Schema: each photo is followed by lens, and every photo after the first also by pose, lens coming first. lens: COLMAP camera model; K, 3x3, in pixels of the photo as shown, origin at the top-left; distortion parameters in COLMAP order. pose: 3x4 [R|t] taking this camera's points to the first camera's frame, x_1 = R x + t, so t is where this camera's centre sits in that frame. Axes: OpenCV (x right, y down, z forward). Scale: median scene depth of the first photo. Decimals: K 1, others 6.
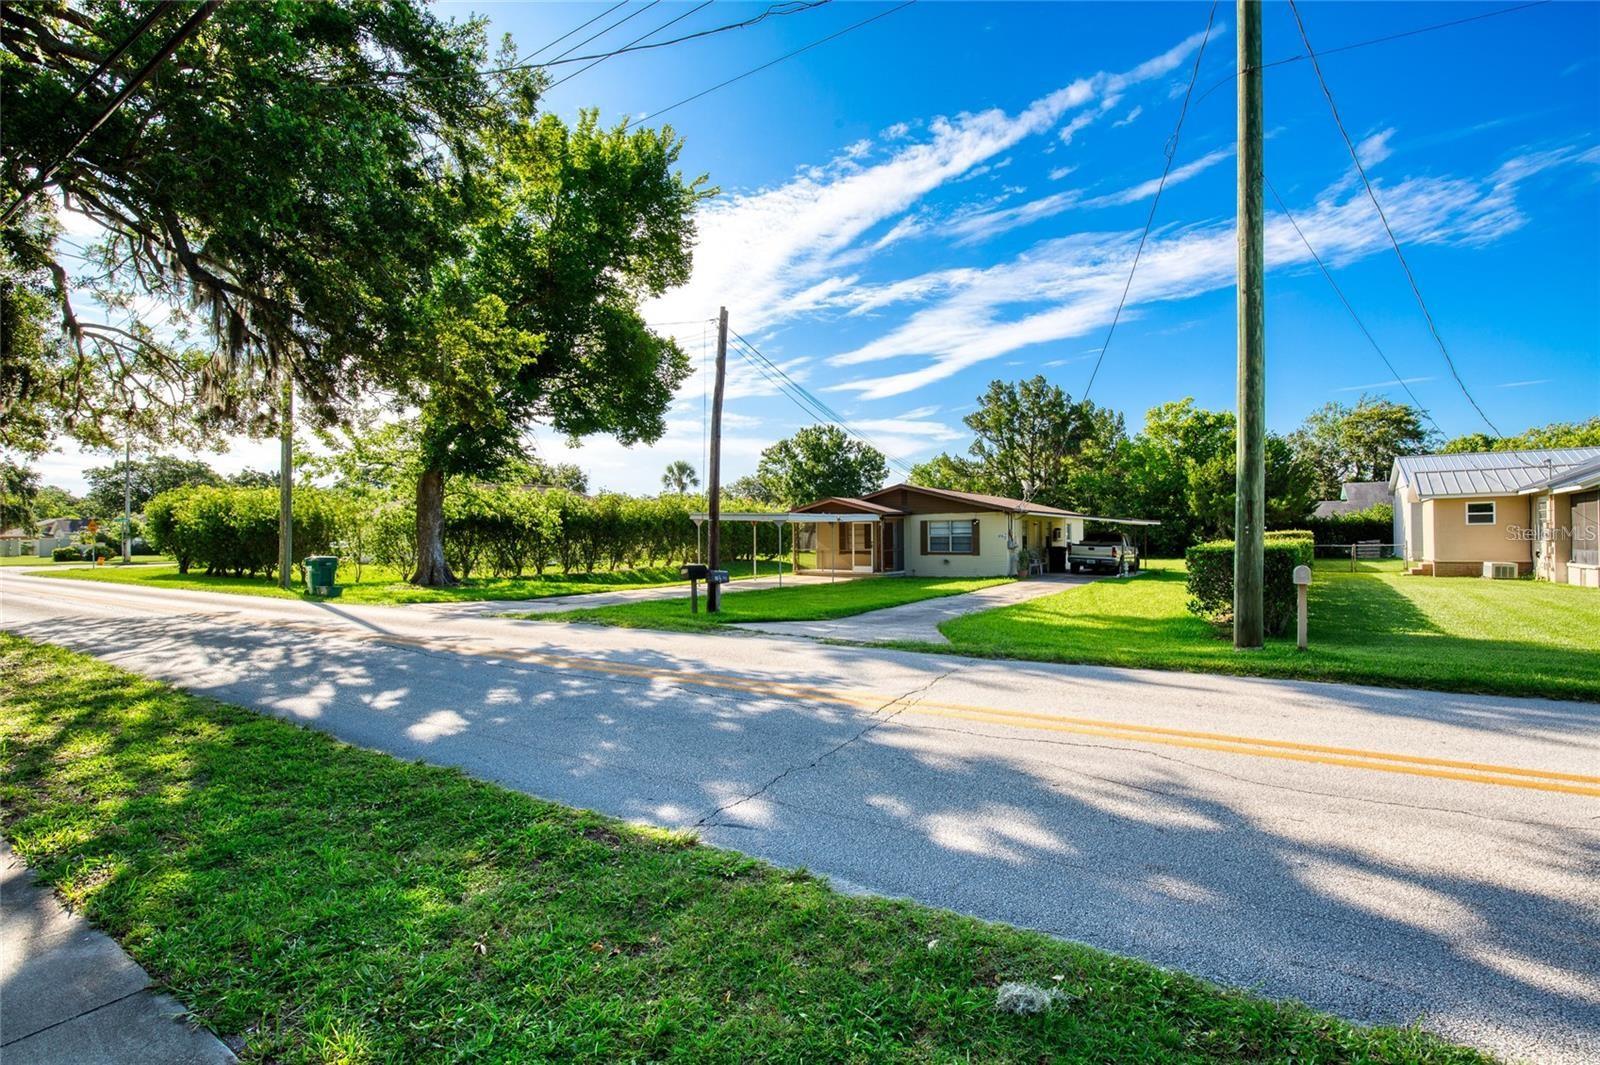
lens RADIAL K [[756.3, 0, 808.1], [0, 756.3, 530.7], [0, 0, 1]] dist [-0.022853, 0.000946]
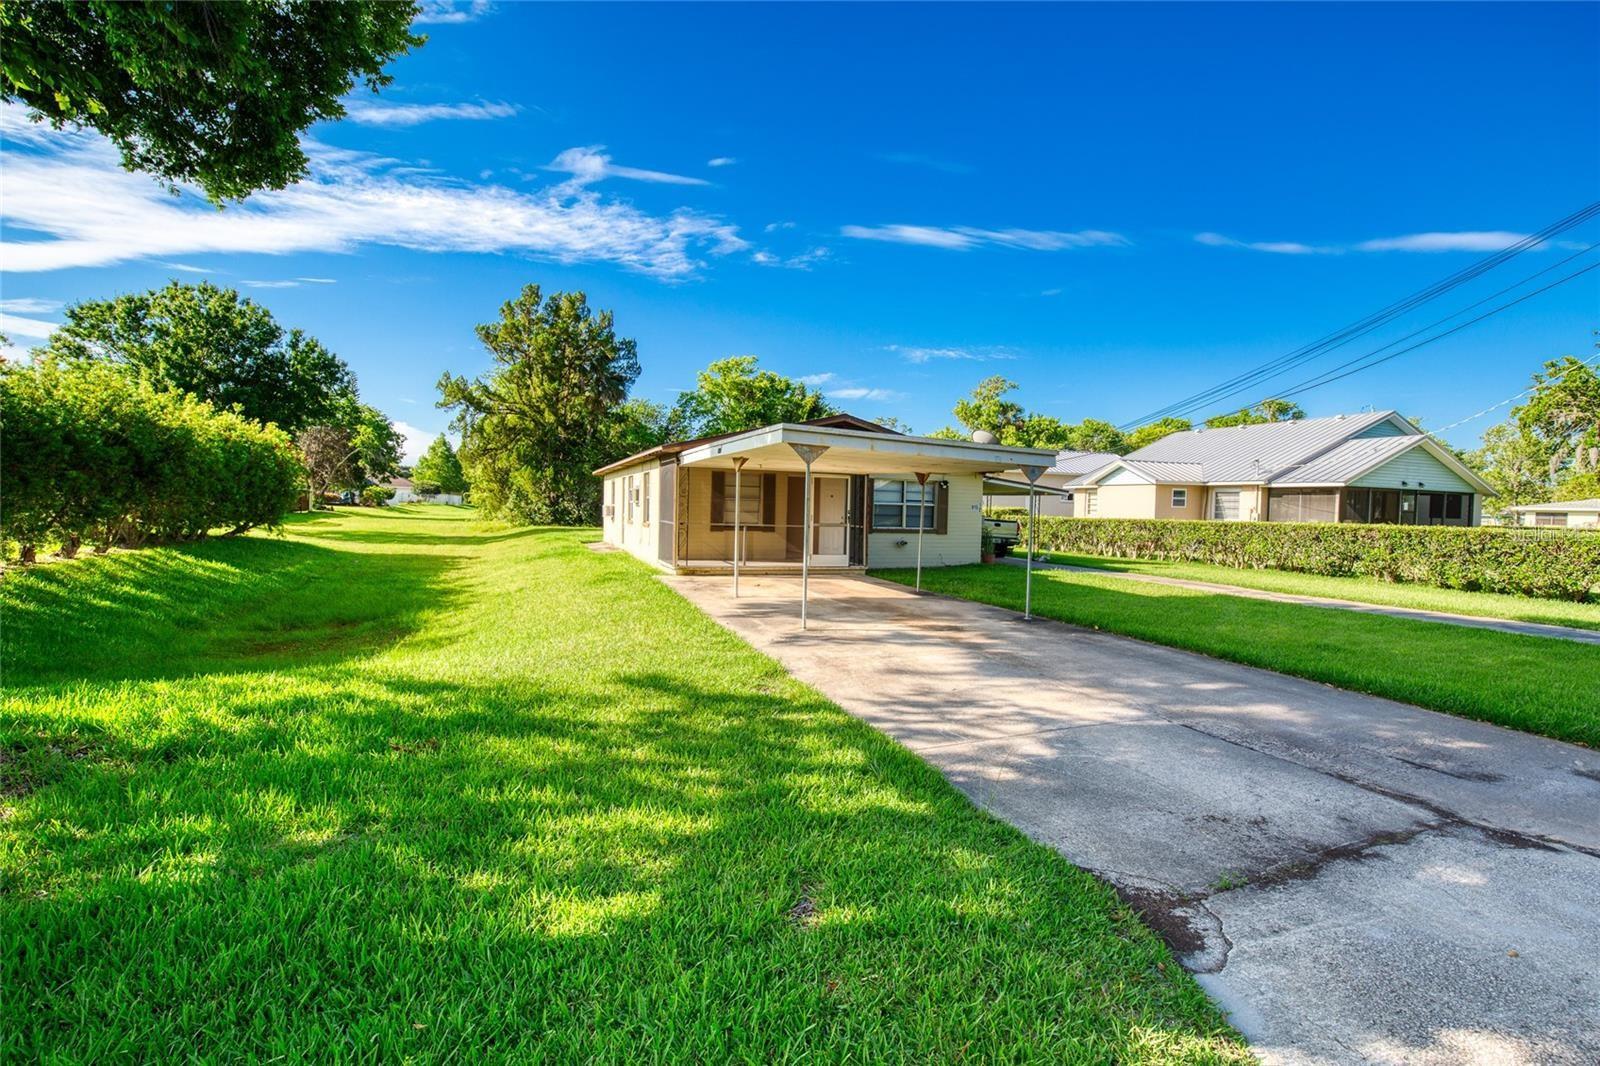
lens RADIAL K [[756.3, 0, 808.1], [0, 756.3, 531.2], [0, 0, 1]] dist [-0.022853, 0.000946]
pose [[0.558431, -0.005904, 0.829530, -0.209485], [-0.037120, 0.998795, 0.032097, 0.006420], [-0.828720, -0.048716, 0.557539, 0.367029]]
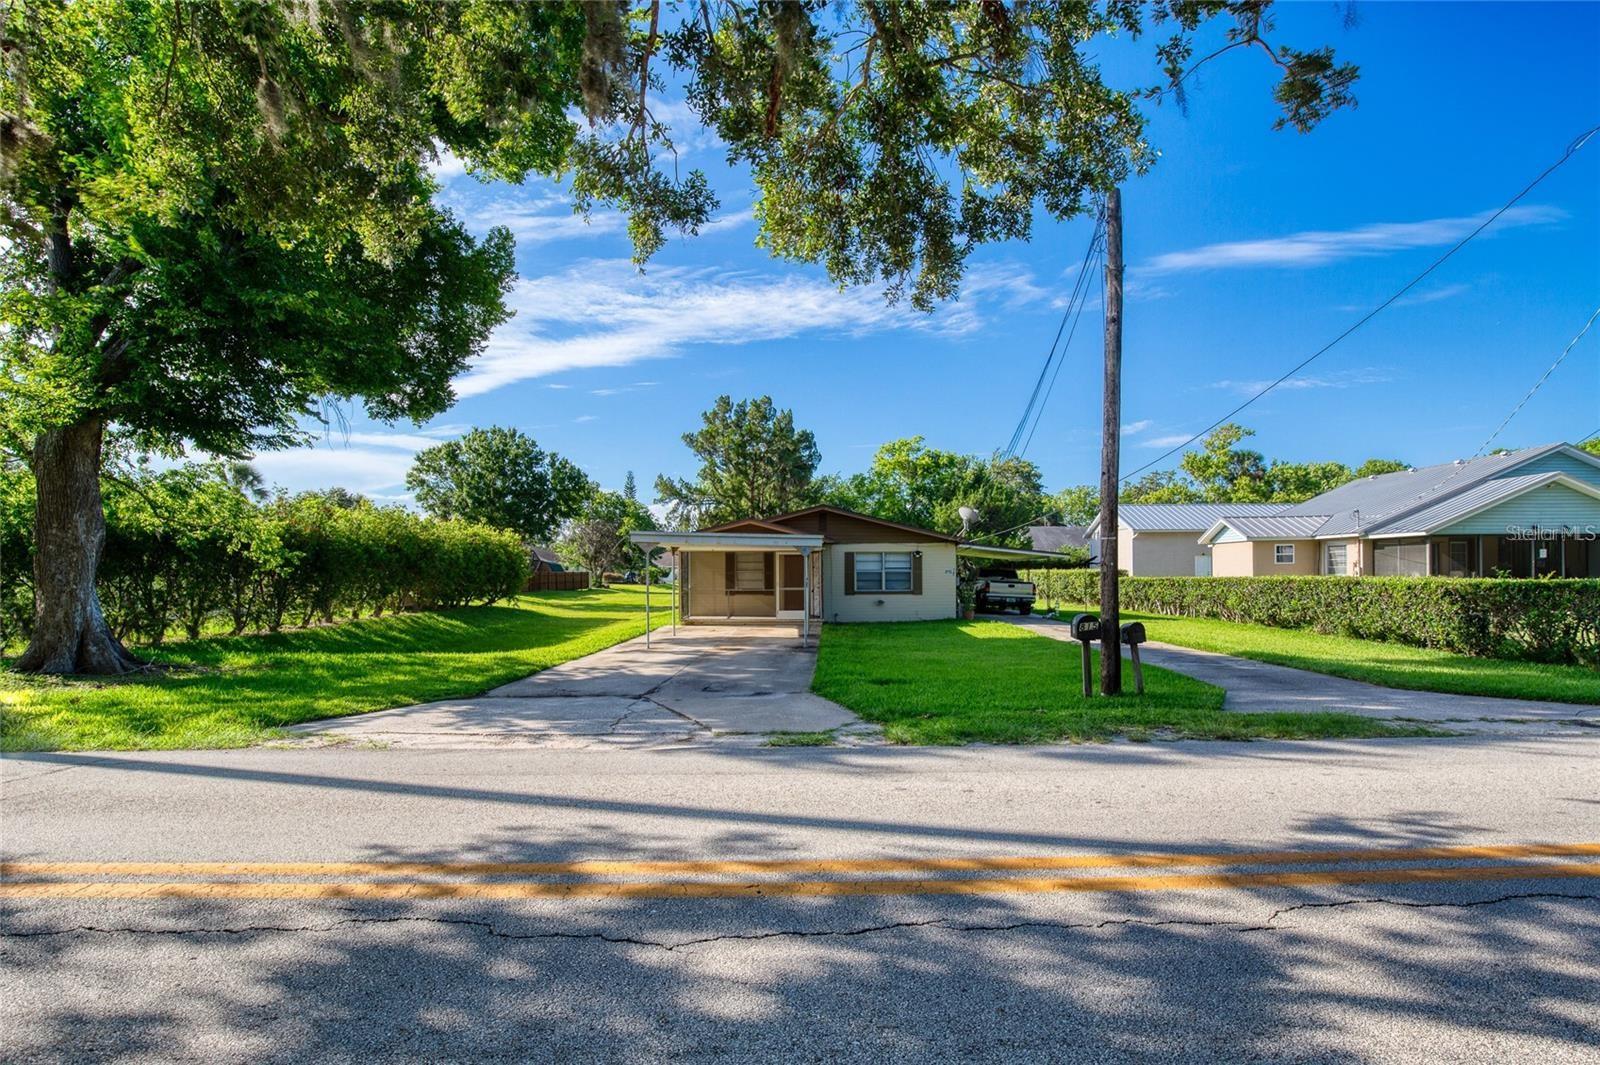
lens RADIAL K [[800.7, 0, 805.8], [0, 800.7, 584.4], [0, 0, 1]] dist [-0.018850, 0.000285]
pose [[0.831517, -0.004711, 0.555479, -0.190299], [-0.005970, 0.999830, 0.017416, 0.003525], [-0.555467, -0.017798, 0.831348, 0.169230]]
